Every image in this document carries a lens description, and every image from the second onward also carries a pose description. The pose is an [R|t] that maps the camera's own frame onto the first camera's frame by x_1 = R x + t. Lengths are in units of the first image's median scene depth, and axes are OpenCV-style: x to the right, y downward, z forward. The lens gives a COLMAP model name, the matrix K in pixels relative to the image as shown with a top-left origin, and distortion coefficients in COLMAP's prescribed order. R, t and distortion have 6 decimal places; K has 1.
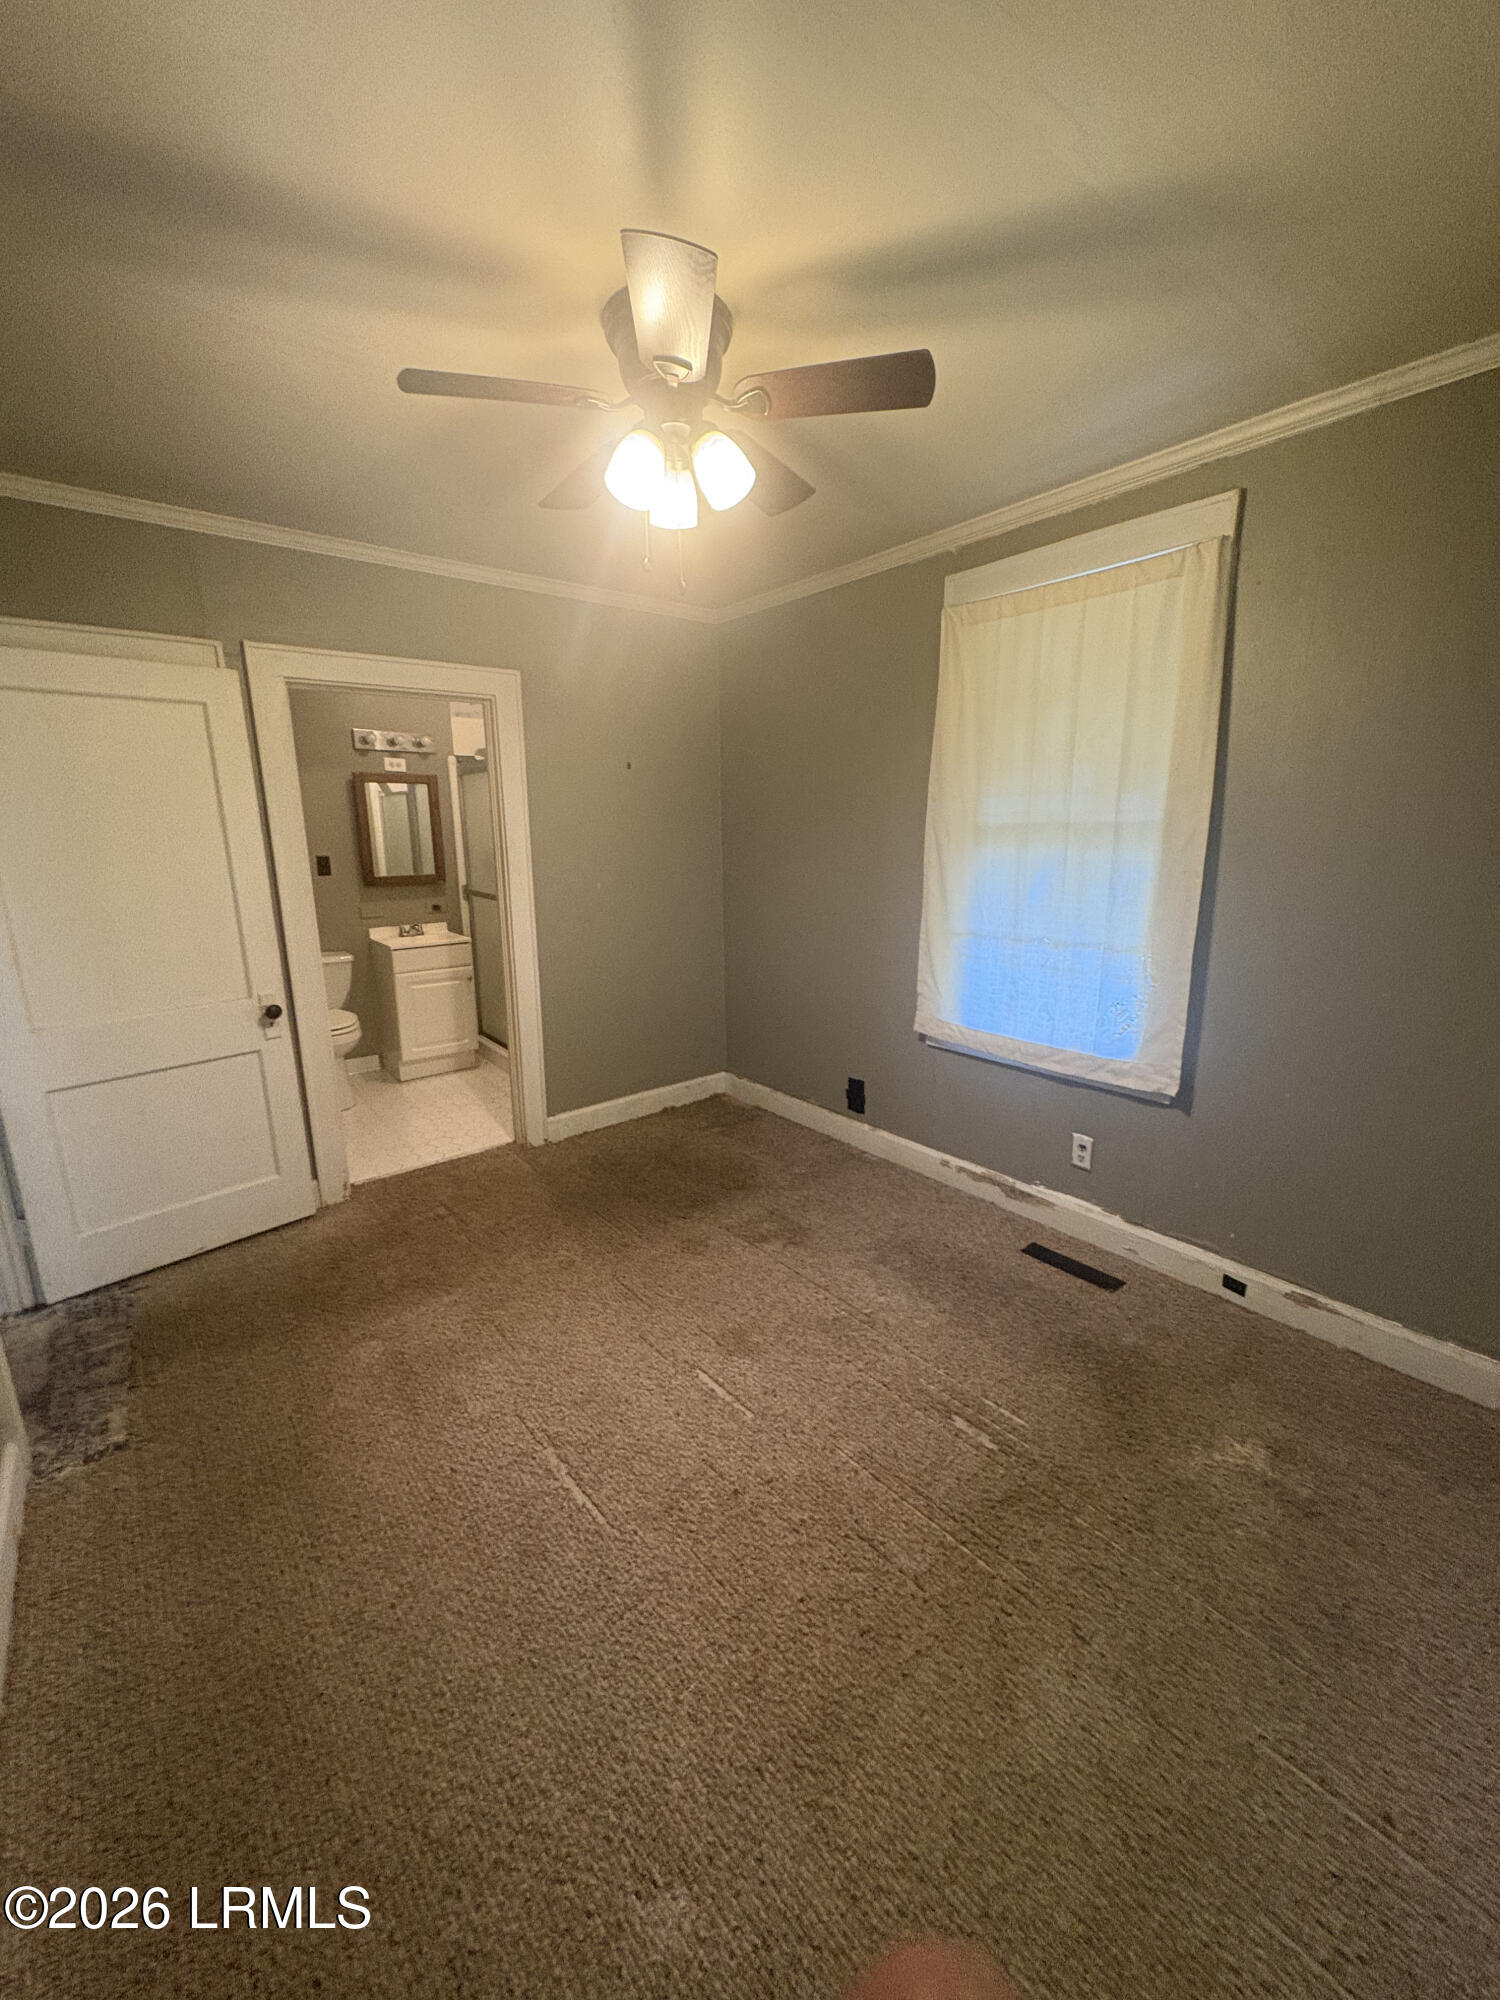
lens RADIAL K [[792.1, 0, 744.2], [0, 792.1, 998.9], [0, 0, 1]] dist [0.001261, -0.000216]
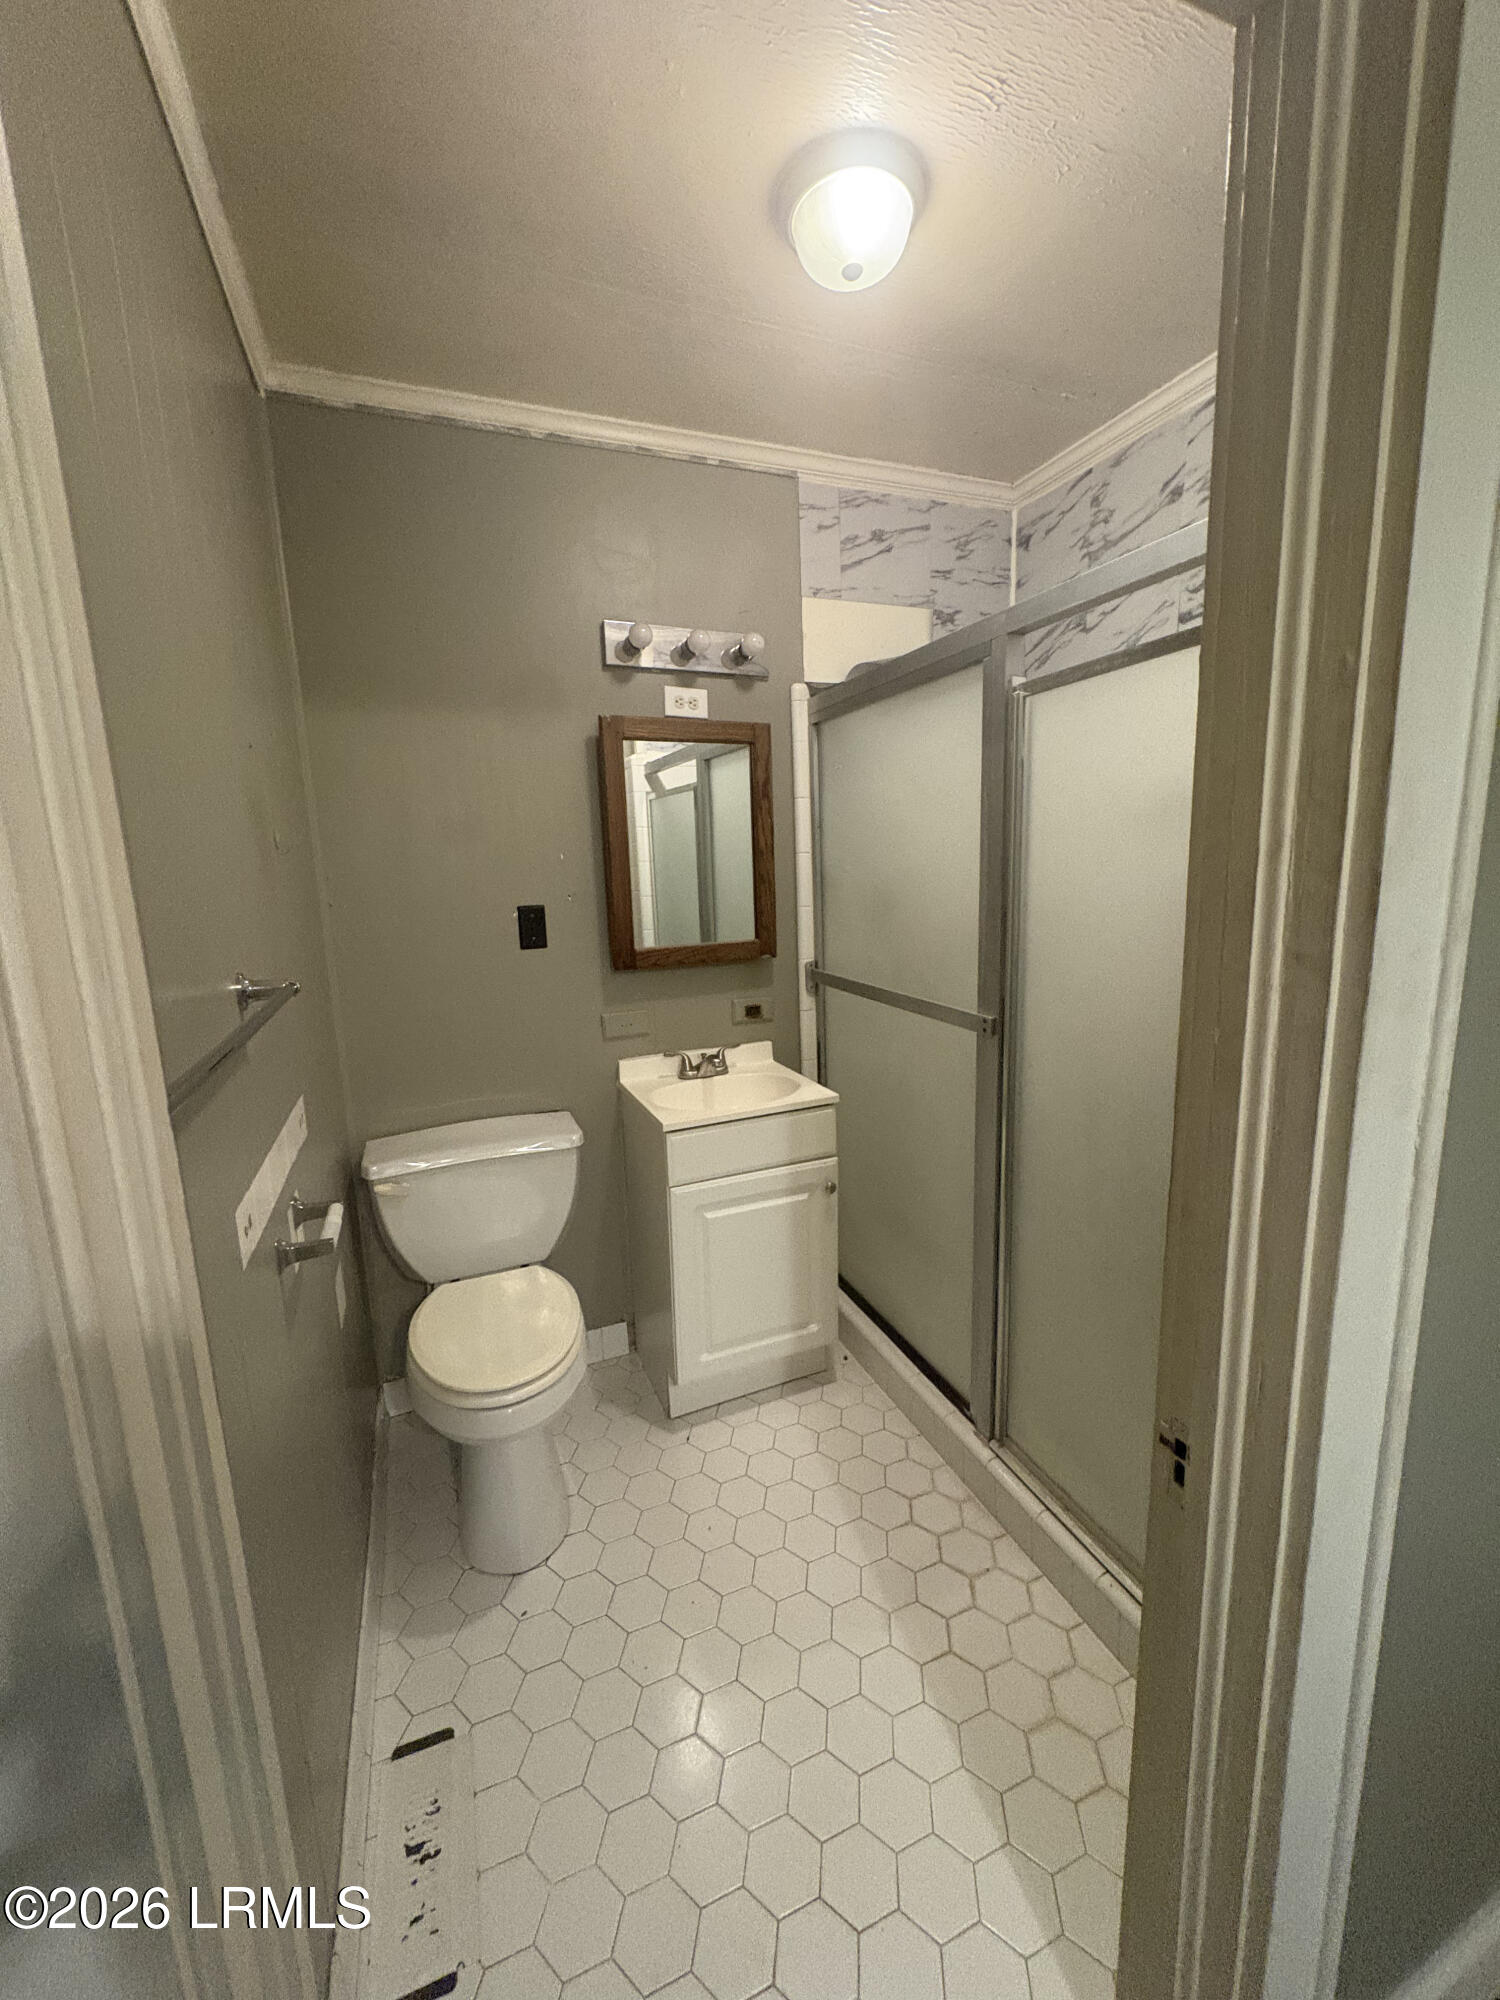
lens RADIAL K [[792.1, 0, 751.8], [0, 792.1, 1000.9], [0, 0, 1]] dist [0.001261, -0.000216]
pose [[0.960203, 0.022460, -0.278399, -0.271583], [-0.034164, 0.998721, -0.037259, -0.108908], [0.277206, 0.045287, 0.959743, 0.577265]]
